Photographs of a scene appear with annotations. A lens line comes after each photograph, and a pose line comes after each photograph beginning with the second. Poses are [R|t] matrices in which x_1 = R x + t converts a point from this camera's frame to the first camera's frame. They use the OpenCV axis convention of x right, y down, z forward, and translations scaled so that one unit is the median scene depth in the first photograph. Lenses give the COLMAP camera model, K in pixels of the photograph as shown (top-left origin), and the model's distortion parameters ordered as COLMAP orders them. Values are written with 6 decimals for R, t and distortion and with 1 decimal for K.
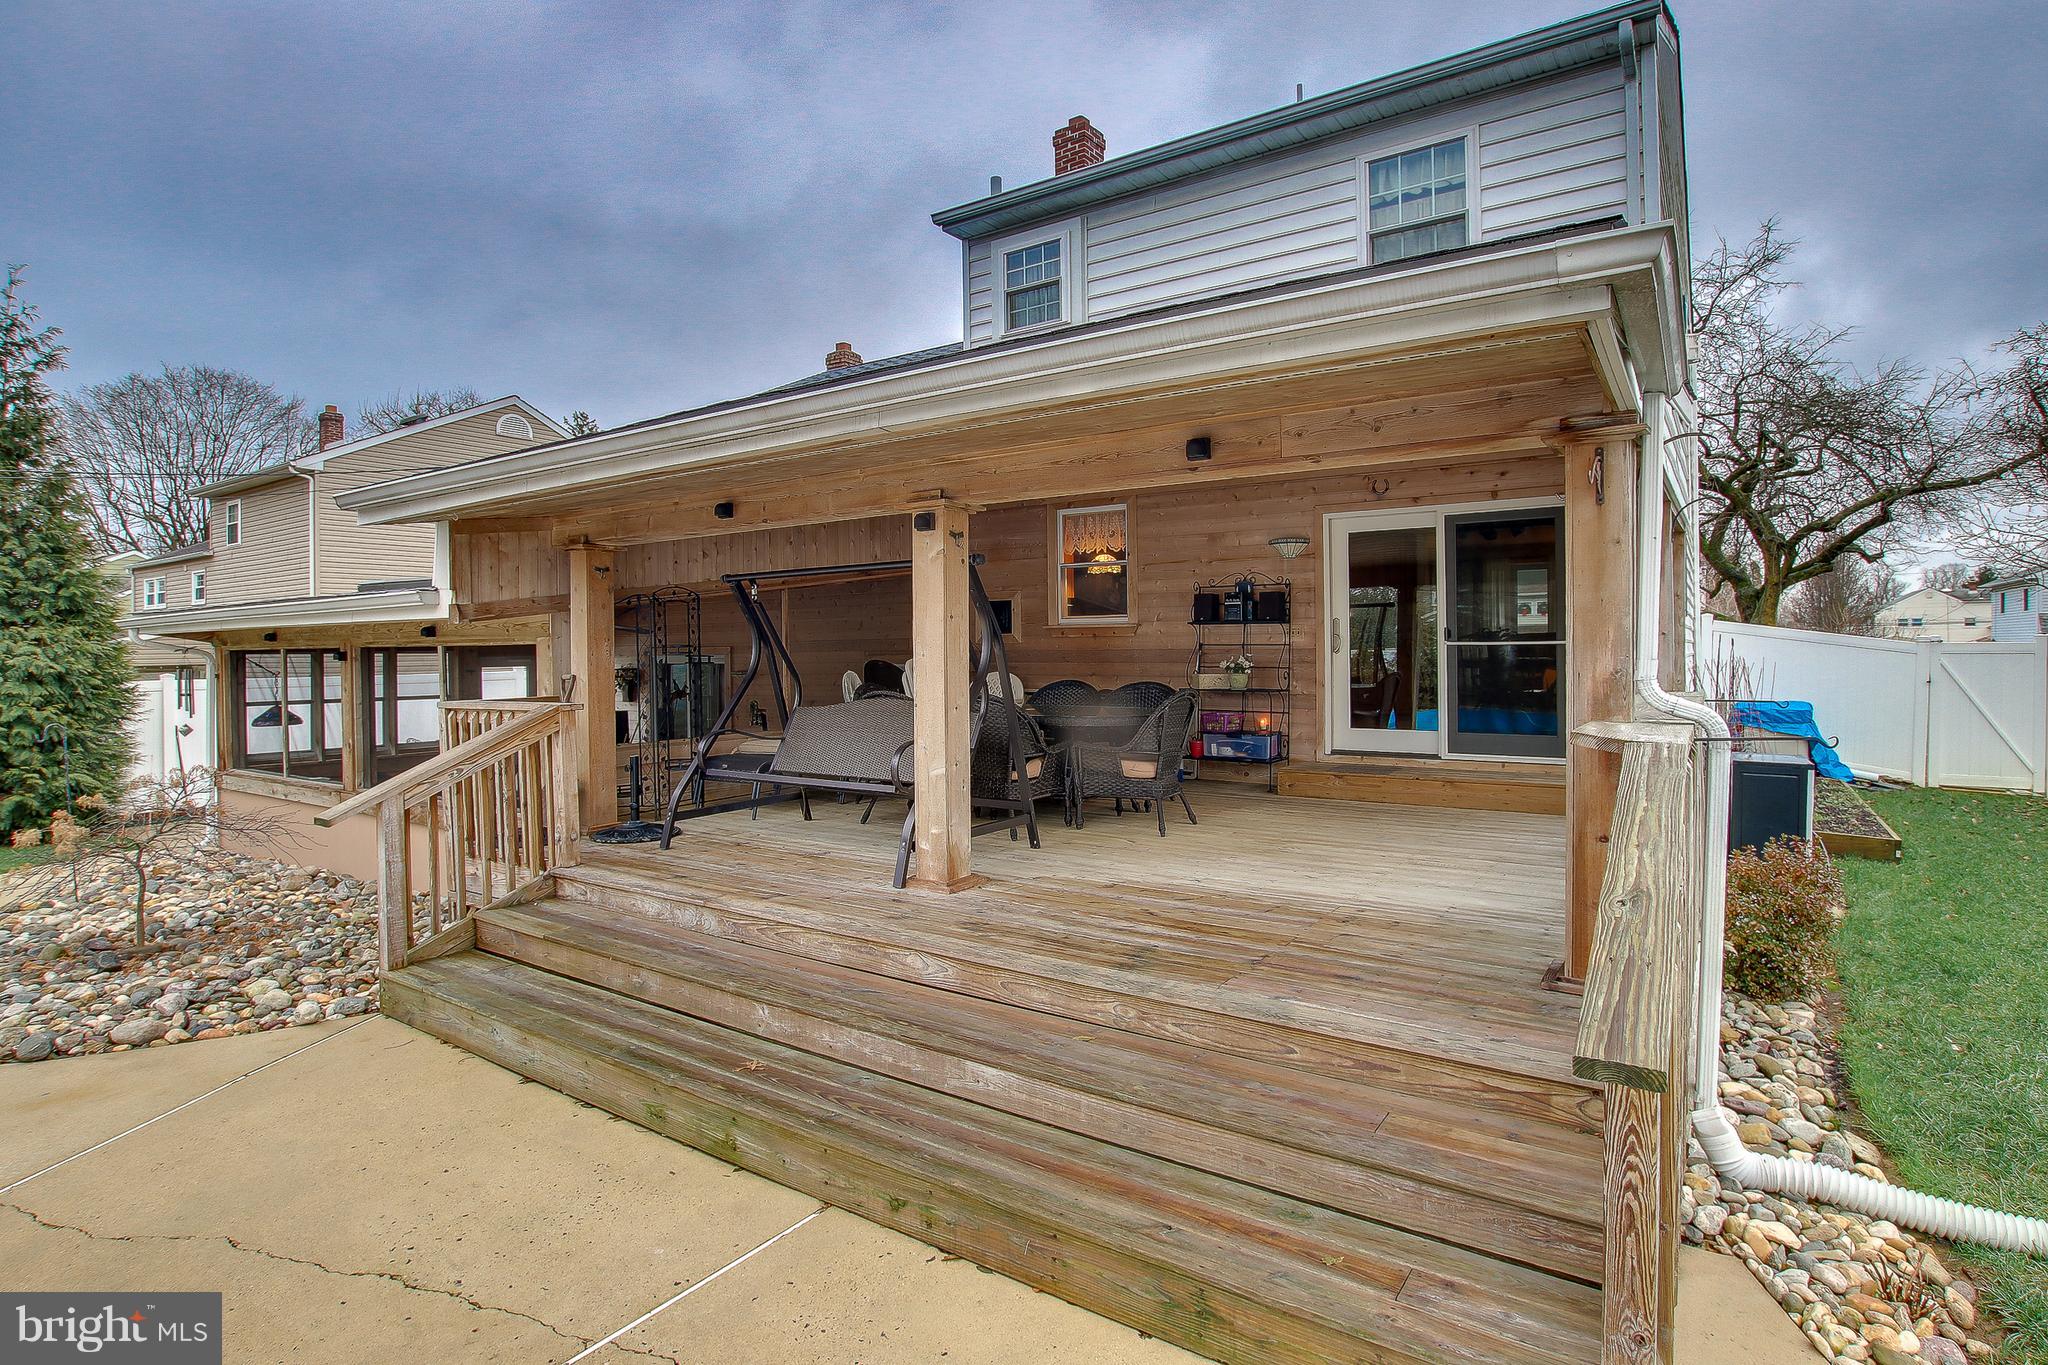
lens RADIAL K [[957.5, 0, 925.2], [0, 957.5, 646.2], [0, 0, 1]] dist [-0.002511, -0.000191]
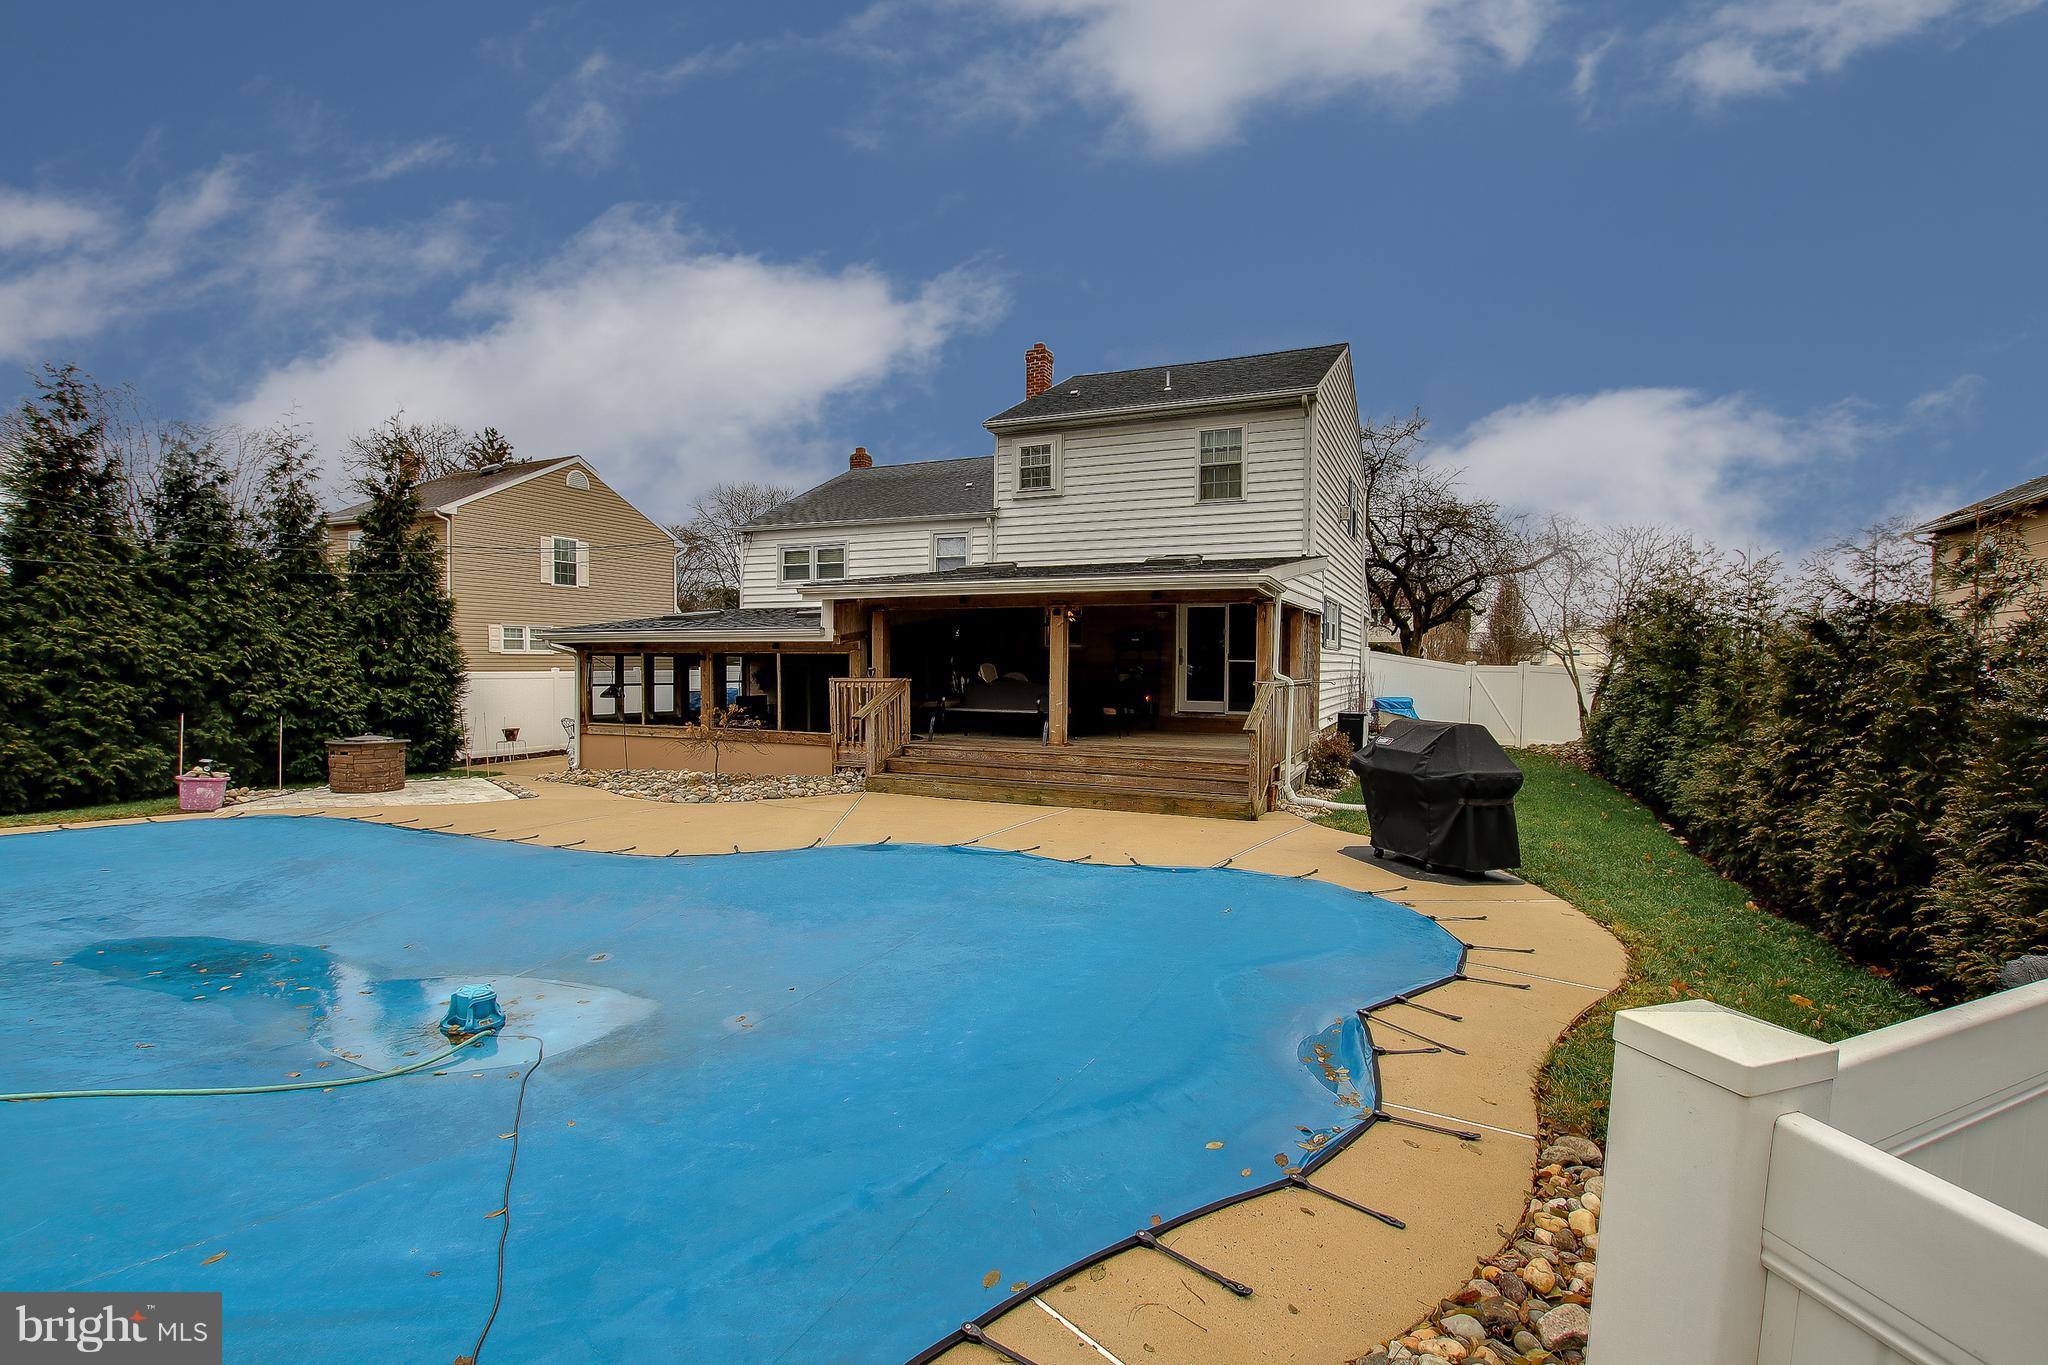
lens RADIAL K [[953.1, 0, 1024.0], [0, 953.1, 682.5], [0, 0, 1]] dist [-0.034726, -0.000060]
pose [[0.961287, 0.011248, 0.275320, -0.439131], [-0.017836, 0.999611, 0.021438, 0.006569], [-0.274972, -0.025519, 0.961114, -0.838819]]
